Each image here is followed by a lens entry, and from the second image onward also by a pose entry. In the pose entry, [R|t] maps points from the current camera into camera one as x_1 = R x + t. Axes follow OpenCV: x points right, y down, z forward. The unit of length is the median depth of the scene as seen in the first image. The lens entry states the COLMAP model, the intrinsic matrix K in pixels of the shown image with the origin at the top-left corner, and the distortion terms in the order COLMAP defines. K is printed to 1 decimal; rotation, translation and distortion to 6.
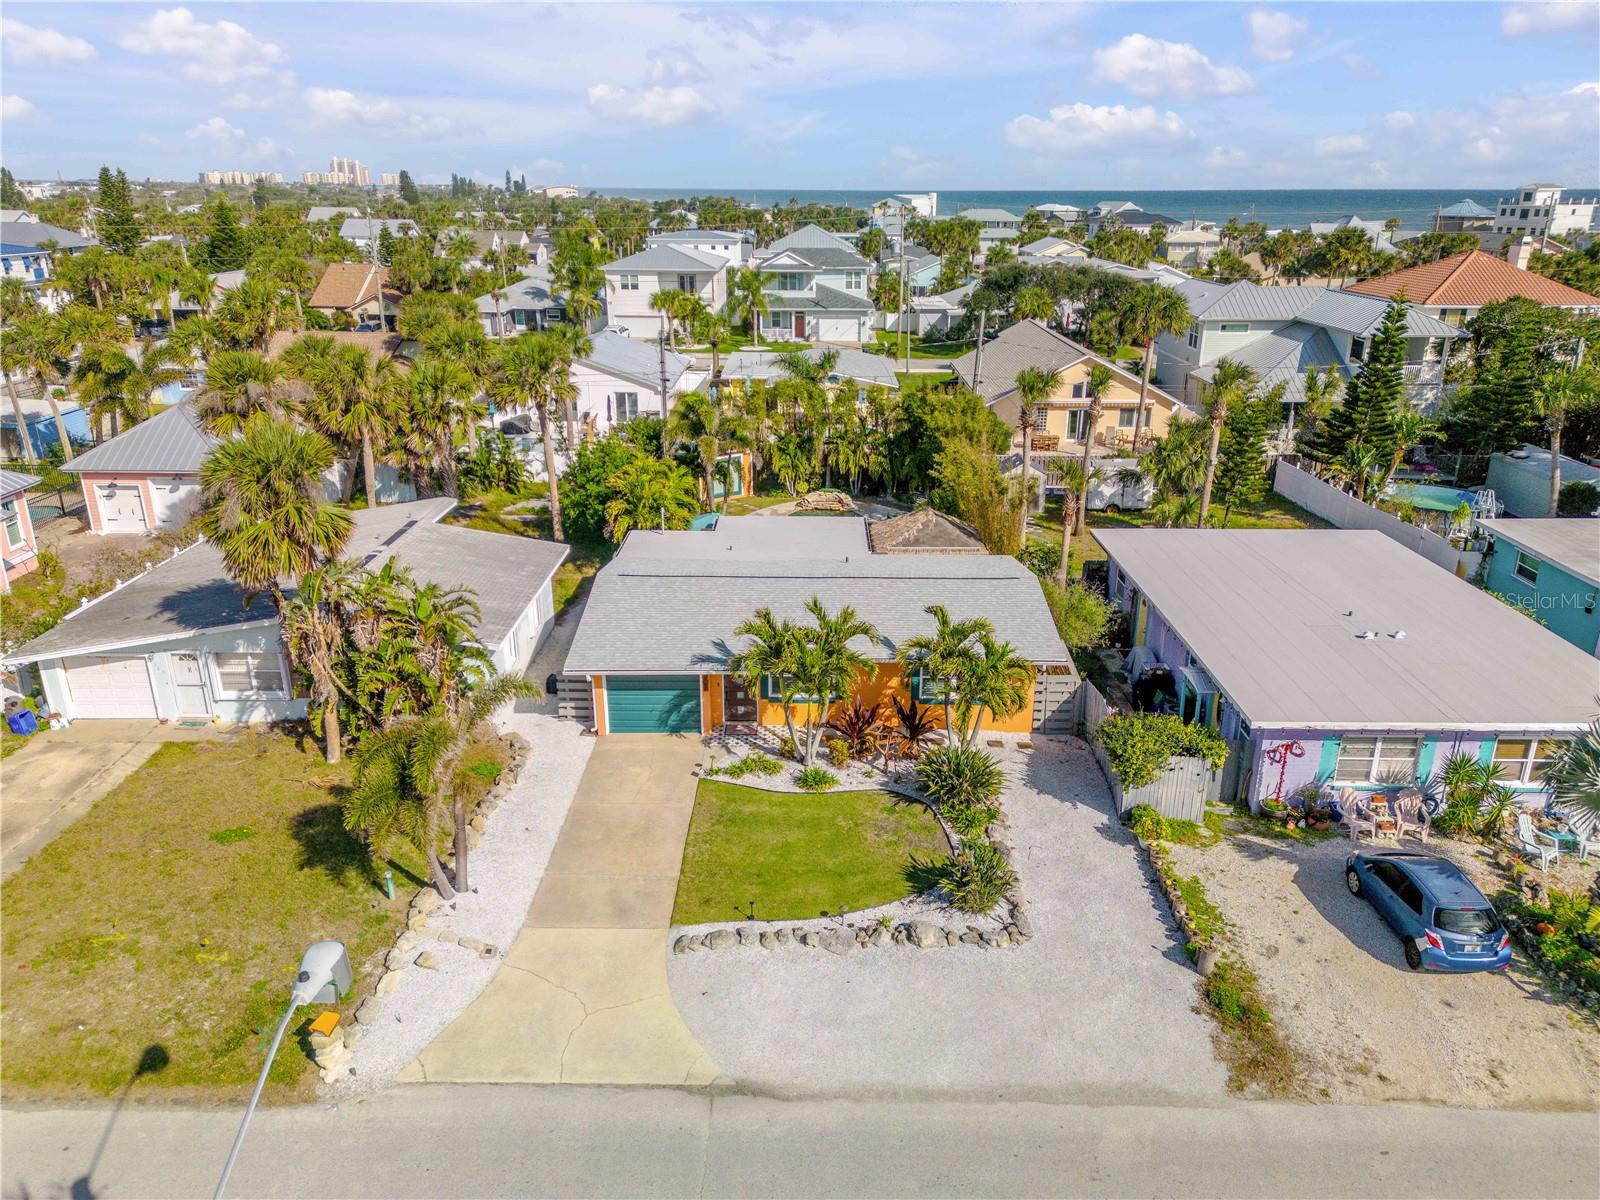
lens RADIAL K [[1132.4, 0, 803.1], [0, 1132.4, 603.7], [0, 0, 1]] dist [0.083968, -0.084081]
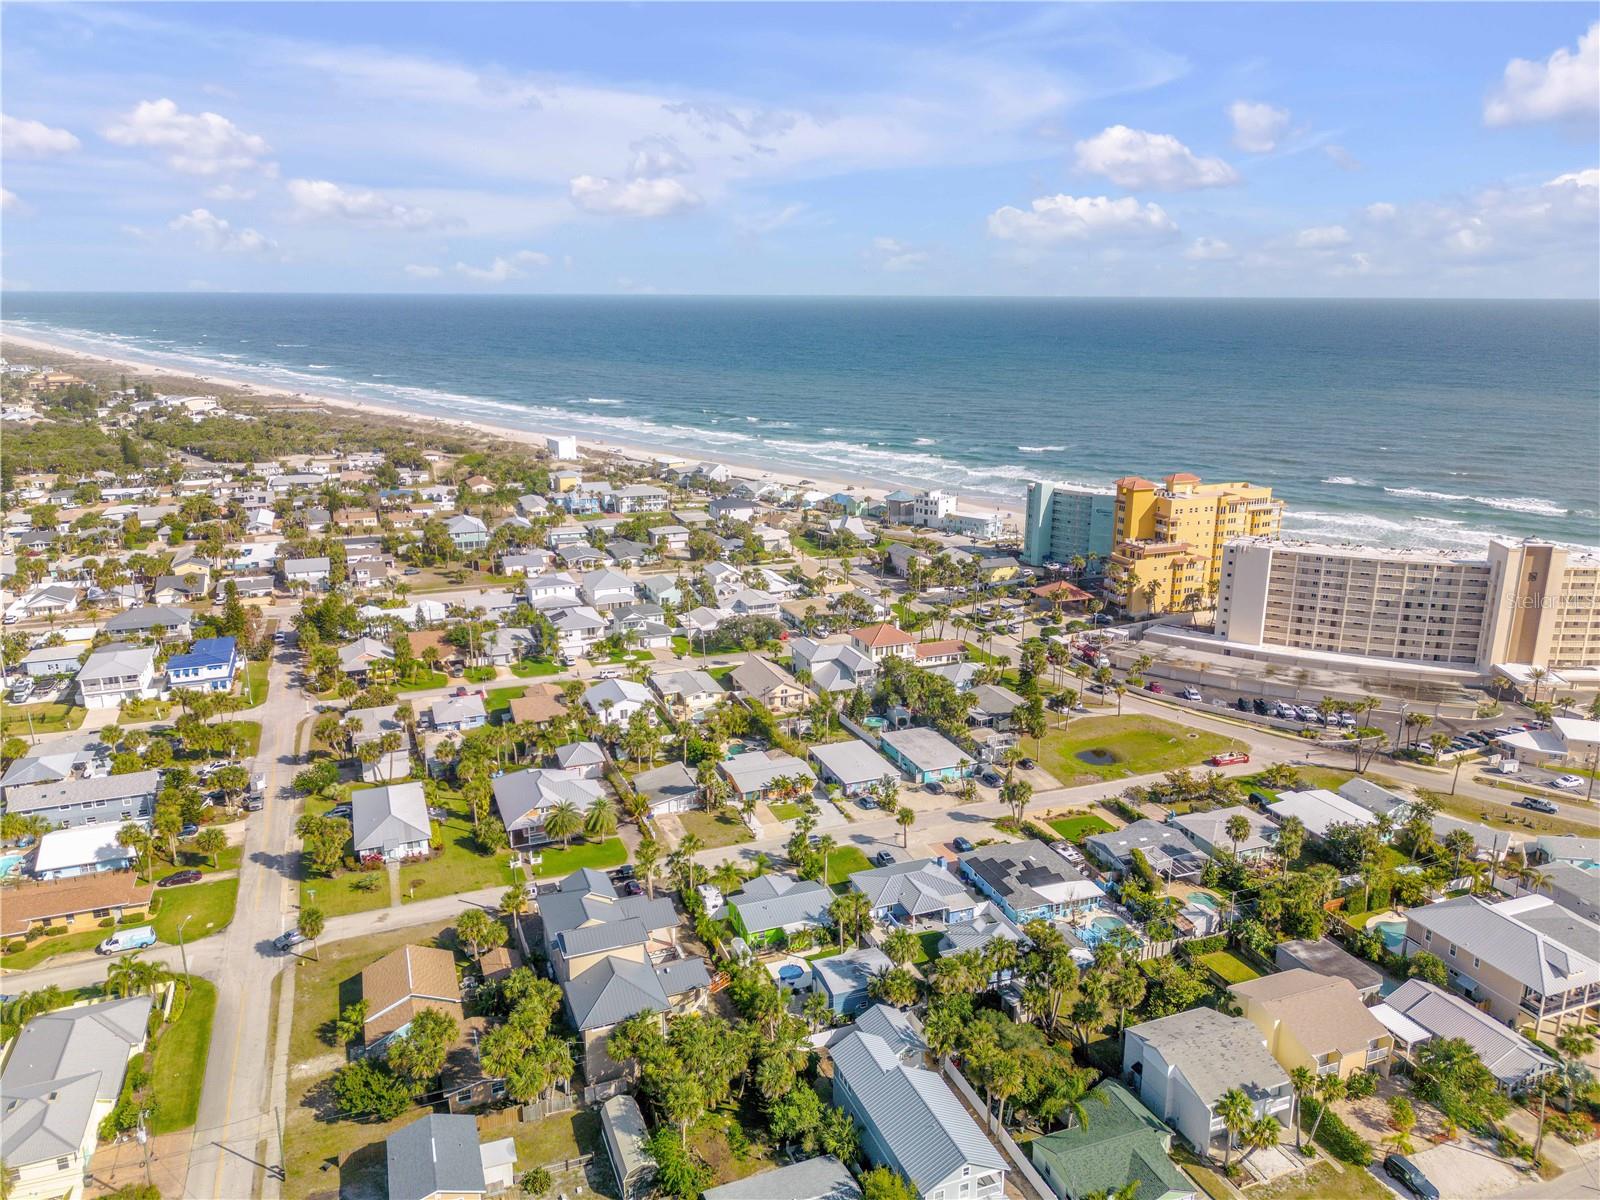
lens RADIAL K [[1132.4, 0, 803.1], [0, 1132.4, 603.7], [0, 0, 1]] dist [0.083968, -0.084081]
pose [[0.926622, -0.098909, 0.362752, -2.031856], [0.128873, 0.989887, -0.059290, -0.542993], [-0.353219, 0.101688, 0.929998, -4.933707]]
